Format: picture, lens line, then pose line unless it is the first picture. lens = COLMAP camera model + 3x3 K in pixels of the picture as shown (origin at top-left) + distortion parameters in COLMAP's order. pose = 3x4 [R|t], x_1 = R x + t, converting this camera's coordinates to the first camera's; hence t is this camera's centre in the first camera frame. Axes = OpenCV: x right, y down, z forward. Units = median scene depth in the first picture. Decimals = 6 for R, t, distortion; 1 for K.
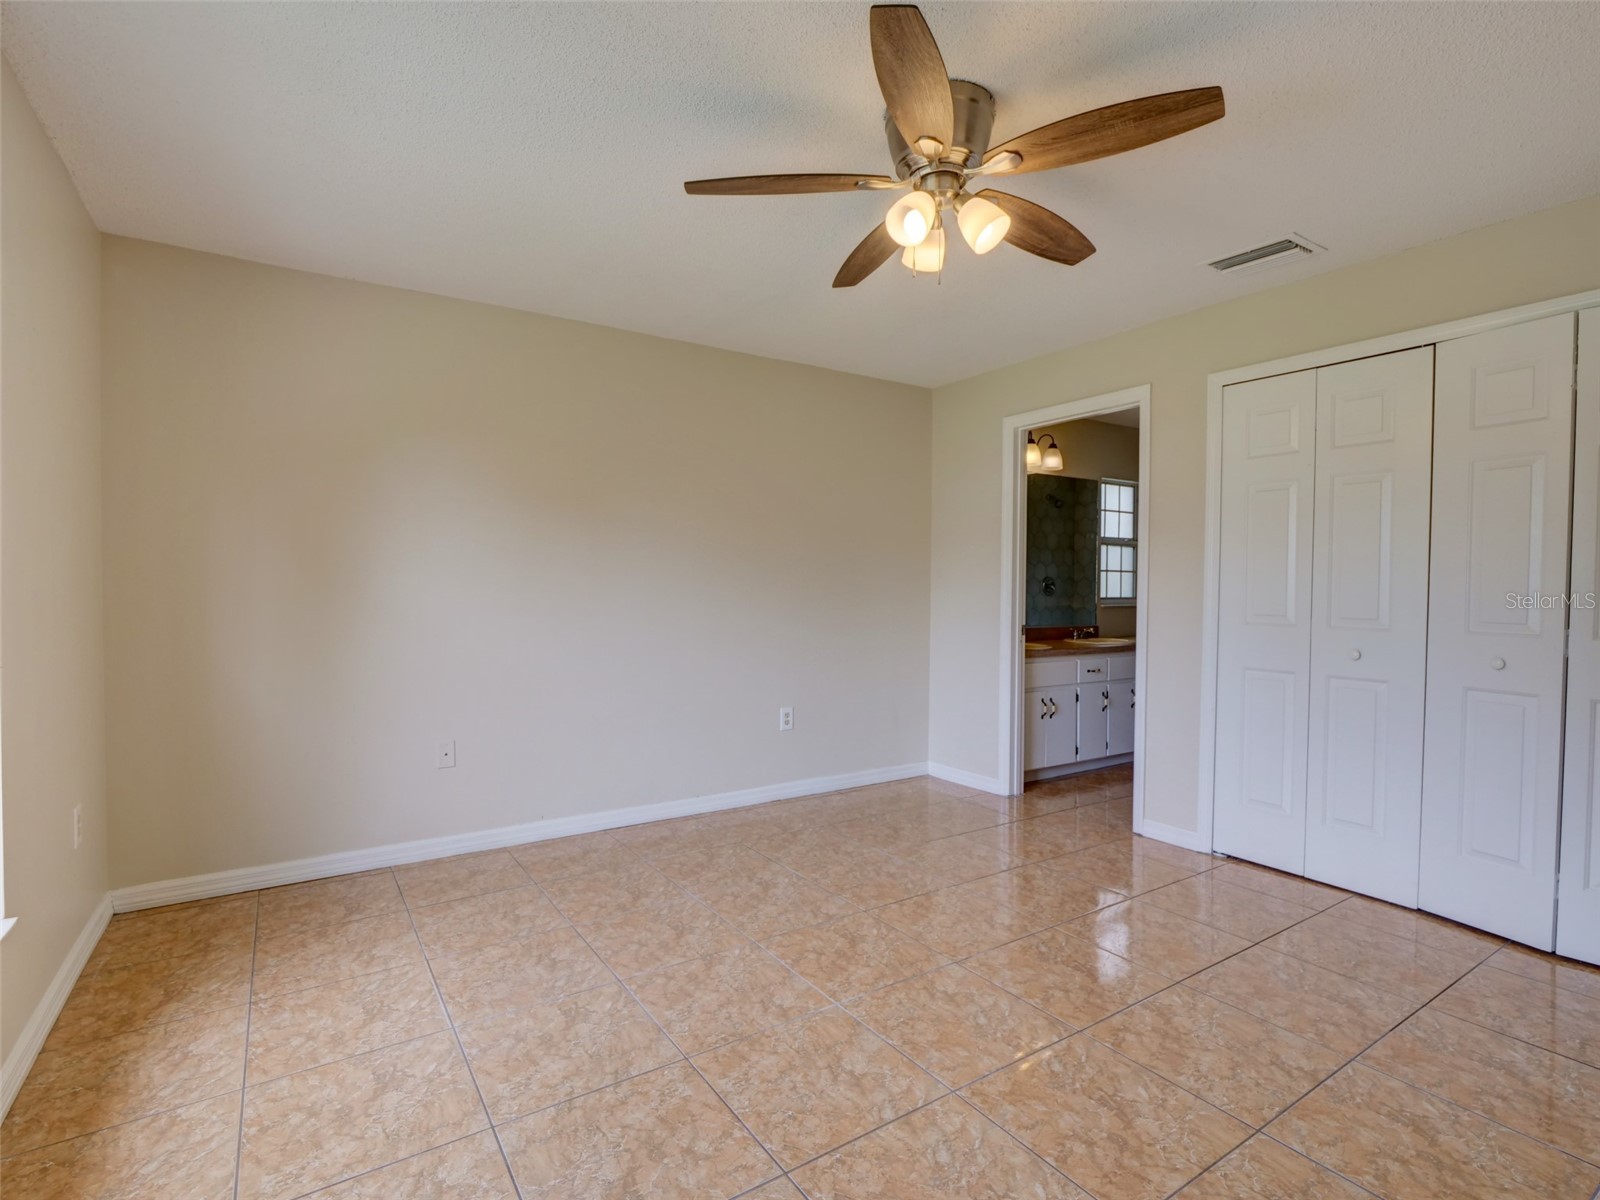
lens RADIAL K [[781.3, 0, 835.6], [0, 781.3, 597.4], [0, 0, 1]] dist [0.014070, -0.000171]
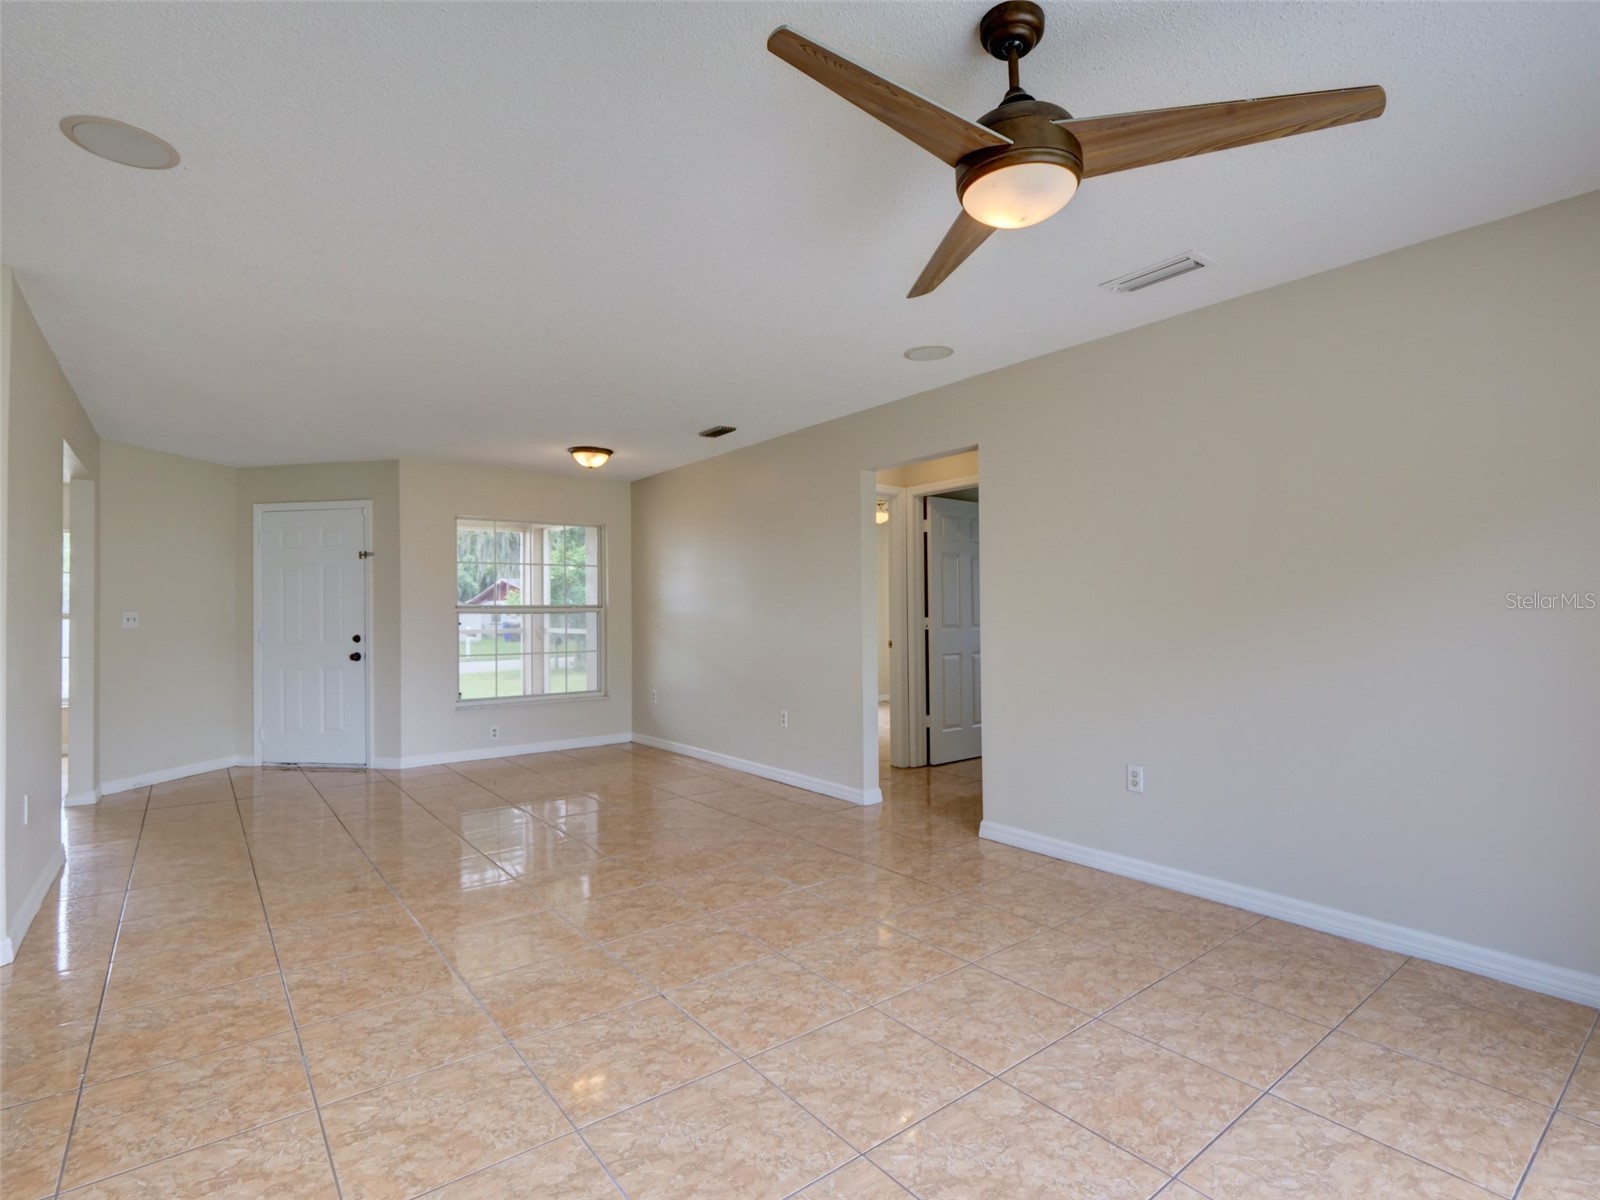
lens RADIAL K [[816.0, 0, 805.5], [0, 816.0, 593.6], [0, 0, 1]] dist [-0.024390, 0.001158]
pose [[-0.049797, 0.010239, 0.998707, -0.264327], [0.021412, 0.999729, -0.009182, 0.002862], [-0.998530, 0.020927, -0.050003, 0.391524]]
